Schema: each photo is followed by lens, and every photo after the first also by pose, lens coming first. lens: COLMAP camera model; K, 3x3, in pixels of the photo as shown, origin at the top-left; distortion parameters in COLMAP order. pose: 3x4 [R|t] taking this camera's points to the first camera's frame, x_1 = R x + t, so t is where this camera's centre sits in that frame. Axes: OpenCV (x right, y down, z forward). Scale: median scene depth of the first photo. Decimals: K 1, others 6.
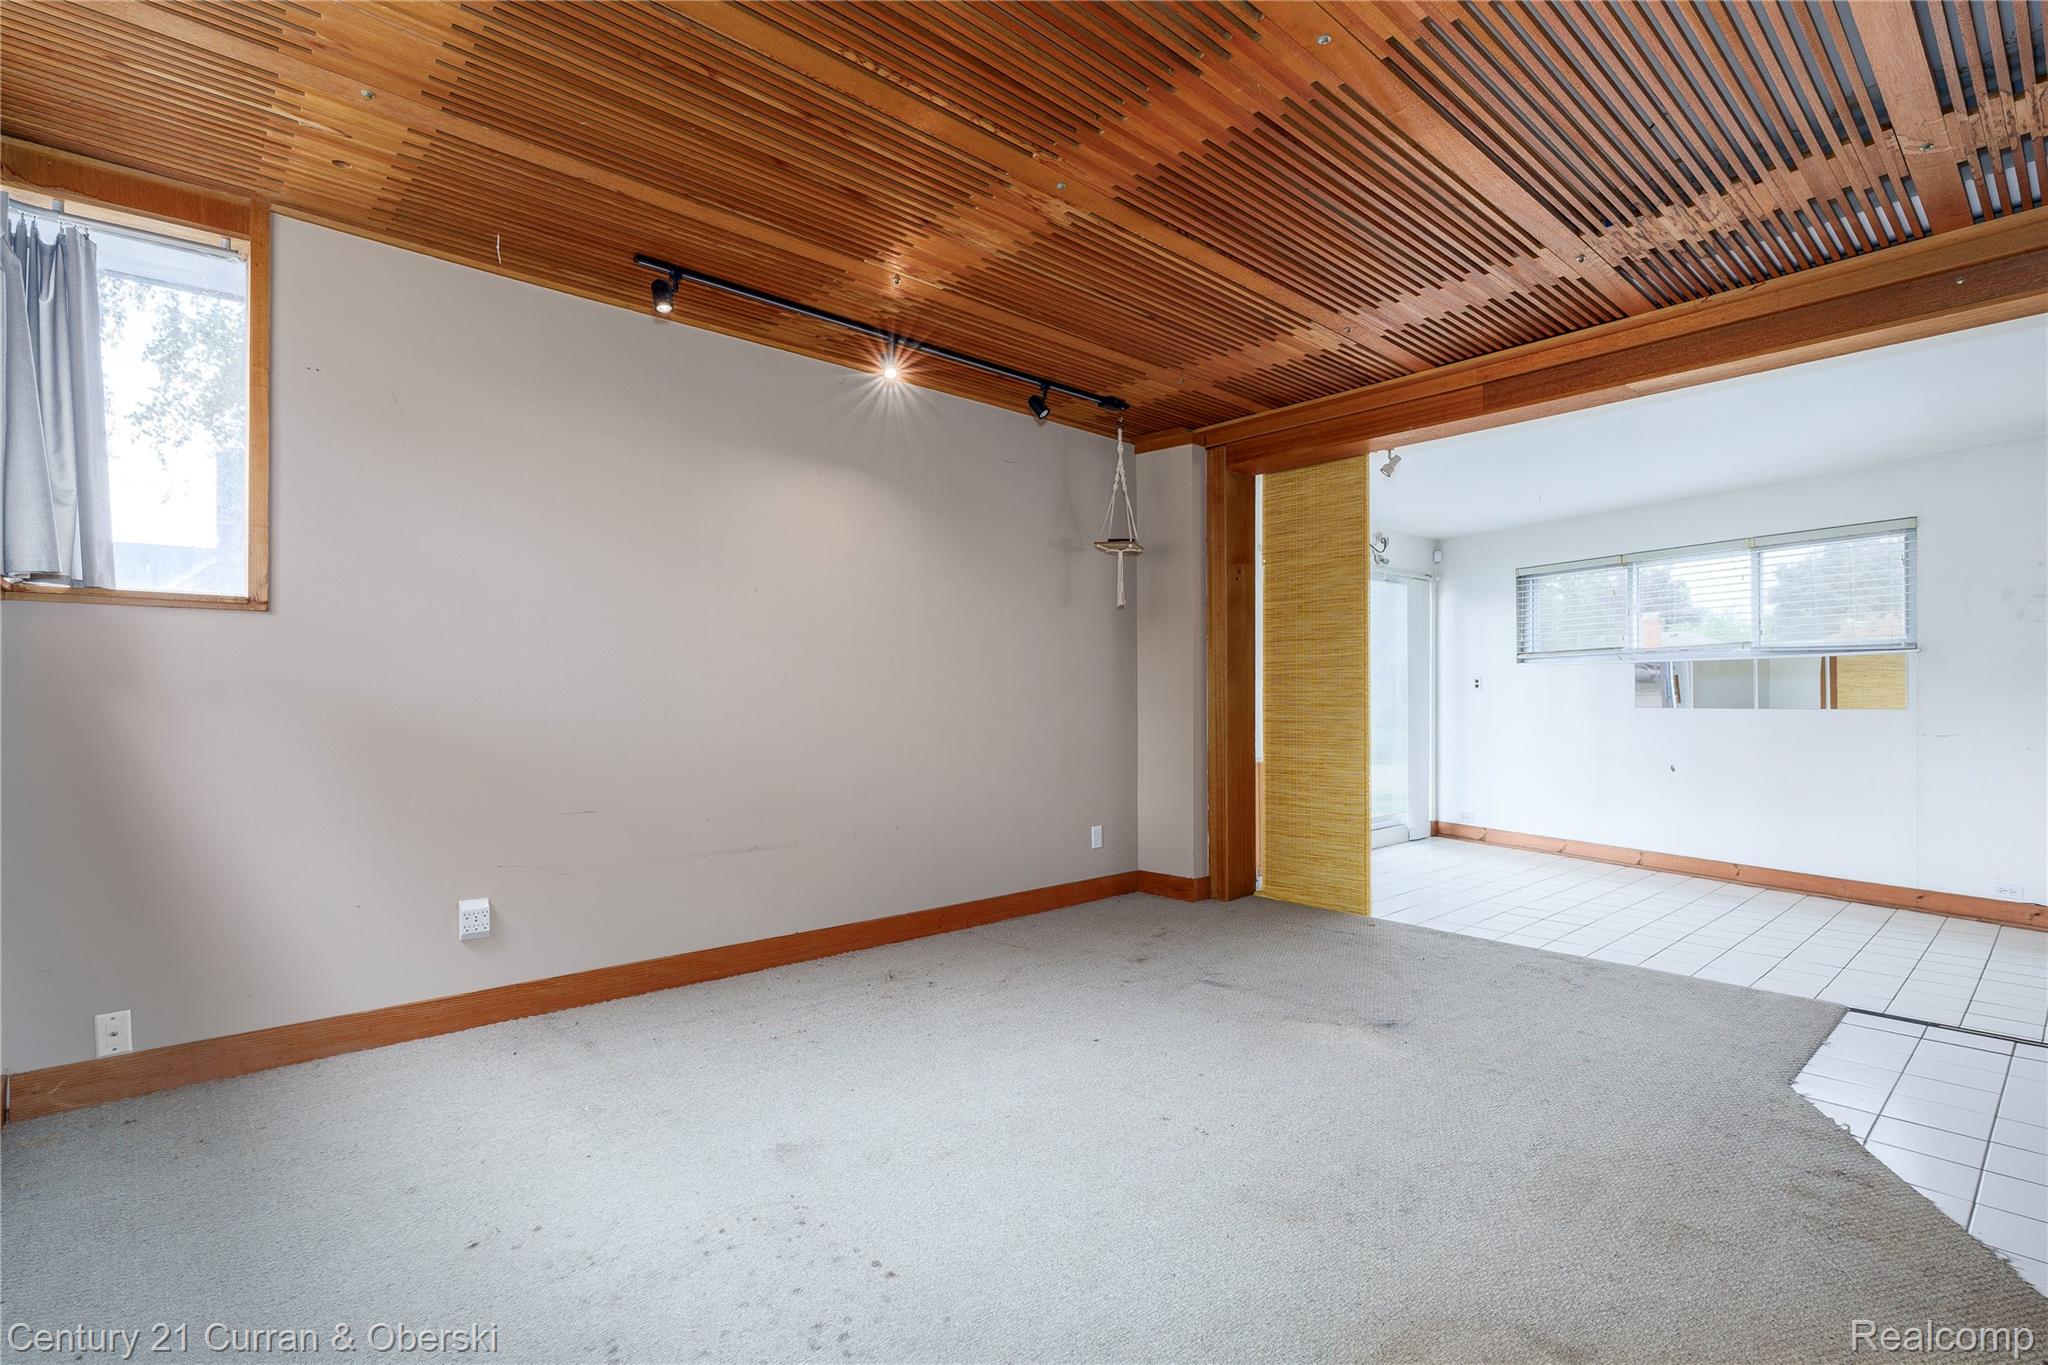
lens RADIAL K [[965.5, 0, 1021.6], [0, 965.5, 704.3], [0, 0, 1]] dist [-0.003631, 0.001570]
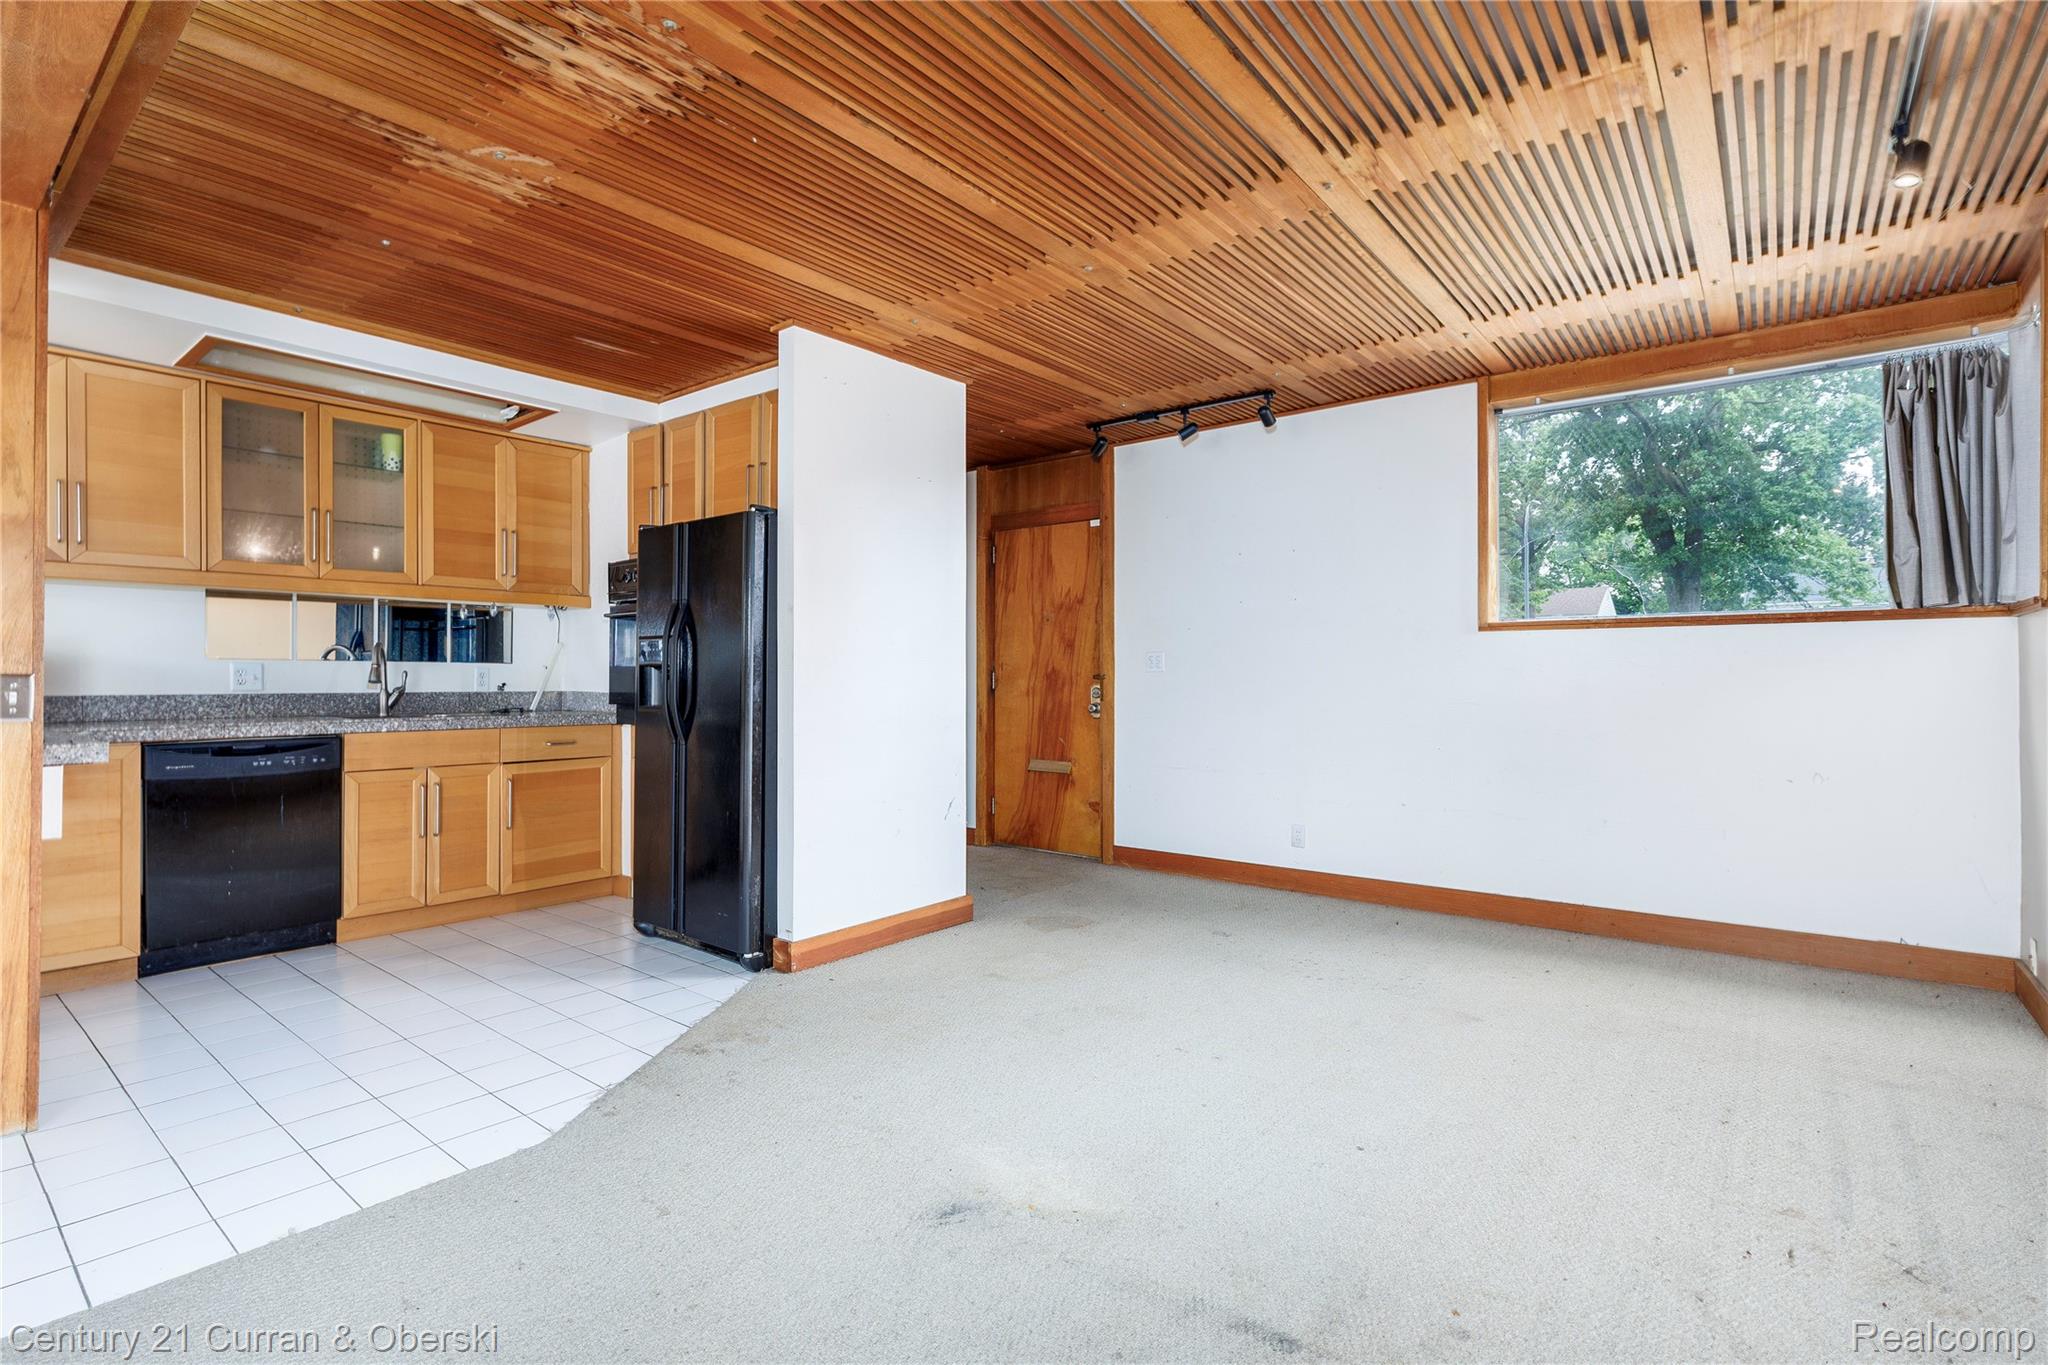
lens RADIAL K [[965.5, 0, 1031.7], [0, 965.5, 677.2], [0, 0, 1]] dist [-0.003631, 0.001570]
pose [[-0.981583, 0.001314, -0.191031, 0.293050], [-0.000076, 0.999974, 0.007272, -0.013630], [0.191035, 0.007153, -0.981557, 1.055872]]
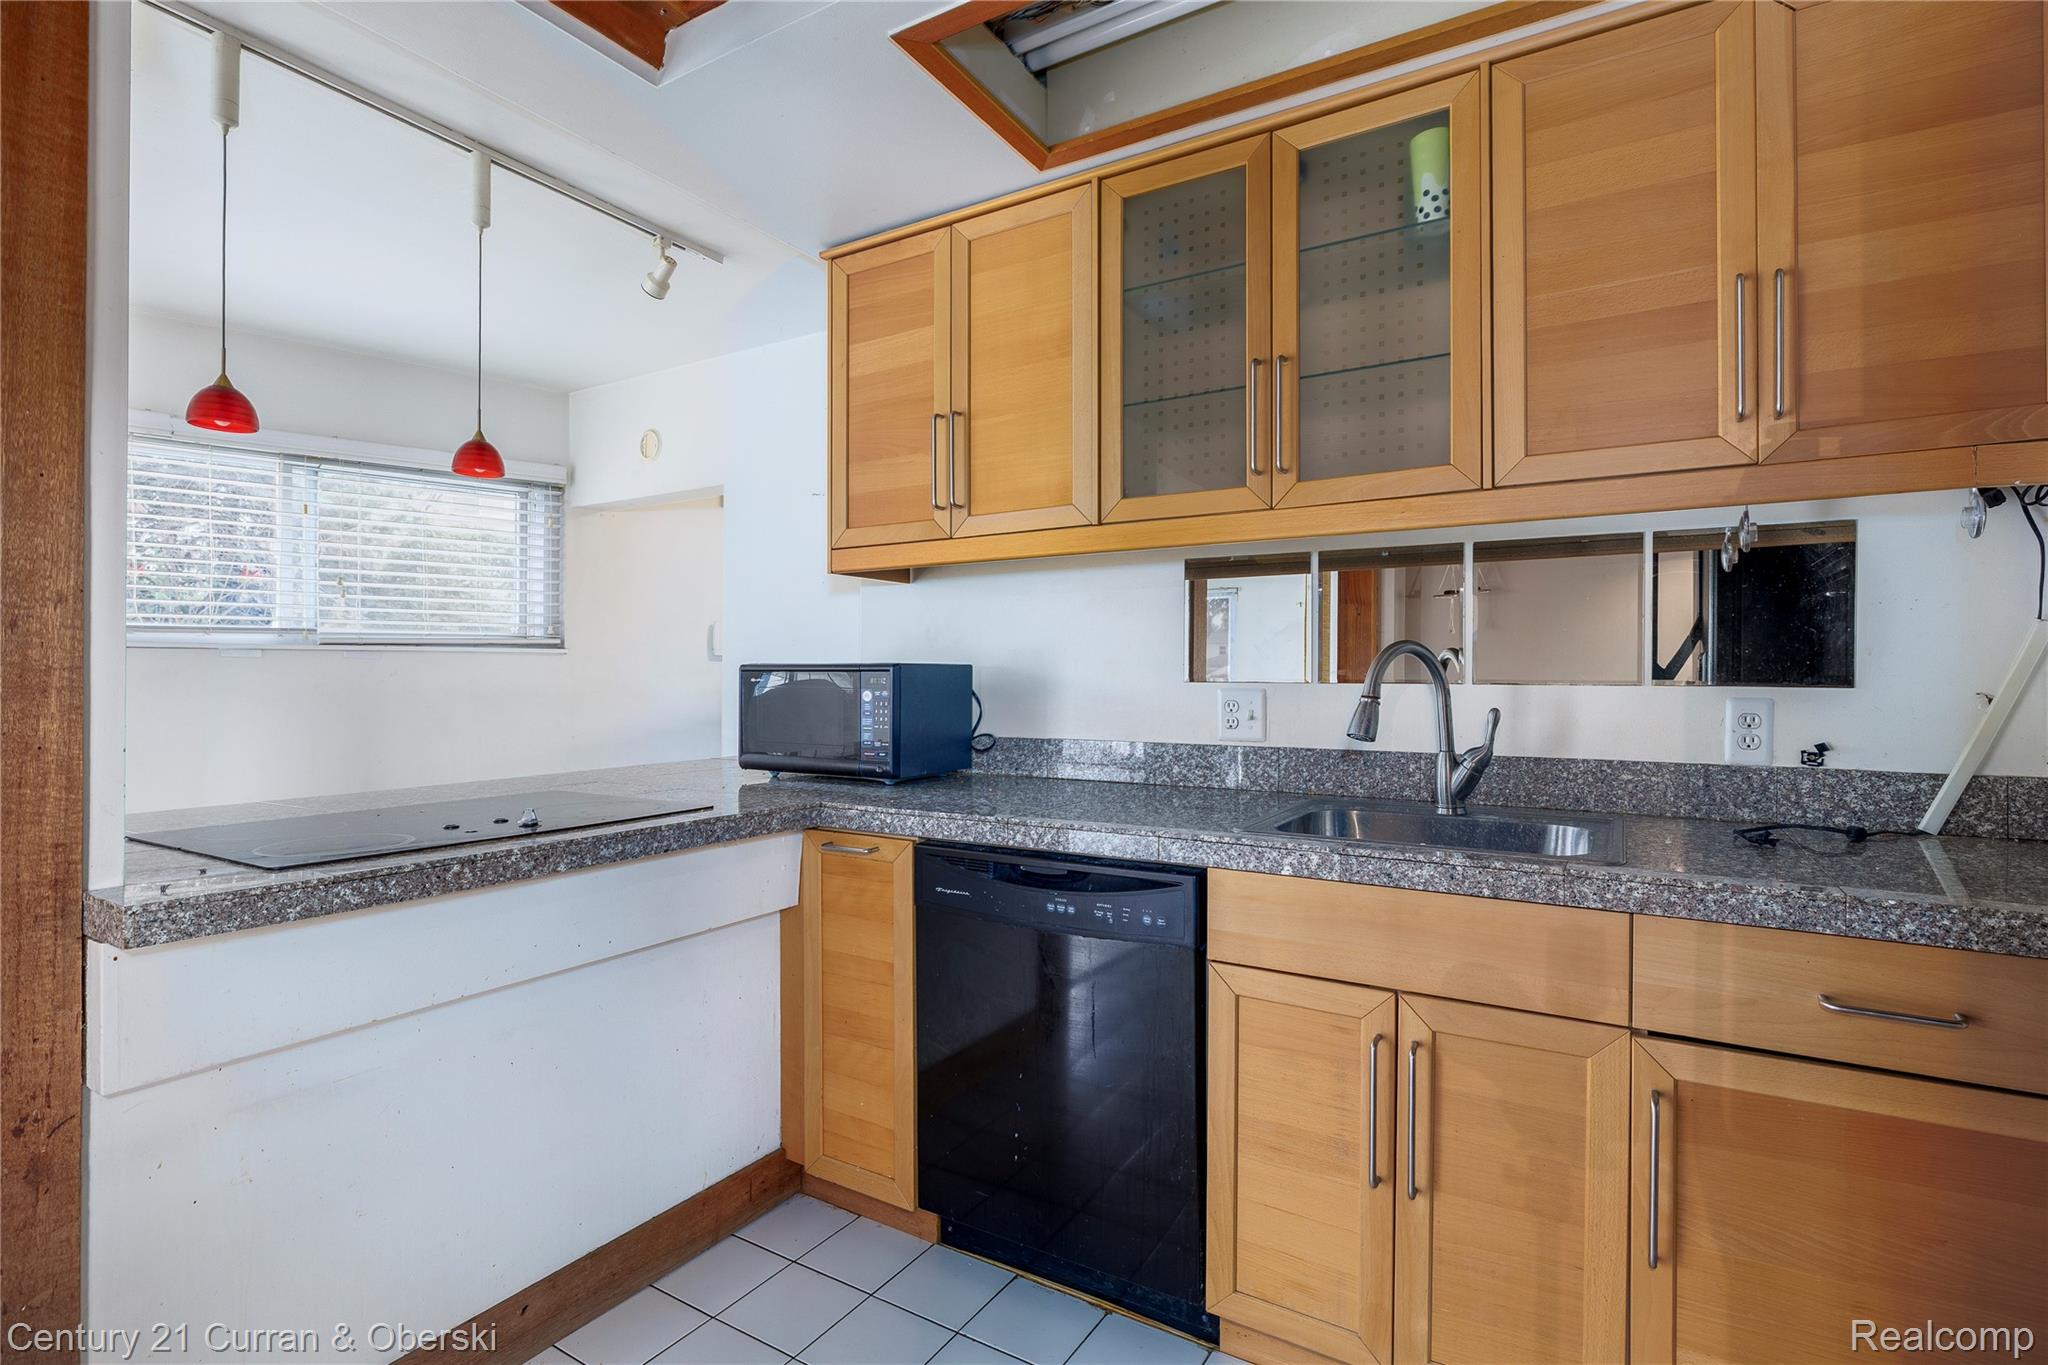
lens RADIAL K [[965.5, 0, 1032.6], [0, 965.5, 675.2], [0, 0, 1]] dist [-0.003631, 0.001570]
pose [[-0.307448, 0.001781, 0.951563, 0.404256], [0.007726, 0.999970, 0.000624, -0.027597], [-0.951534, 0.007543, -0.307452, 0.306396]]
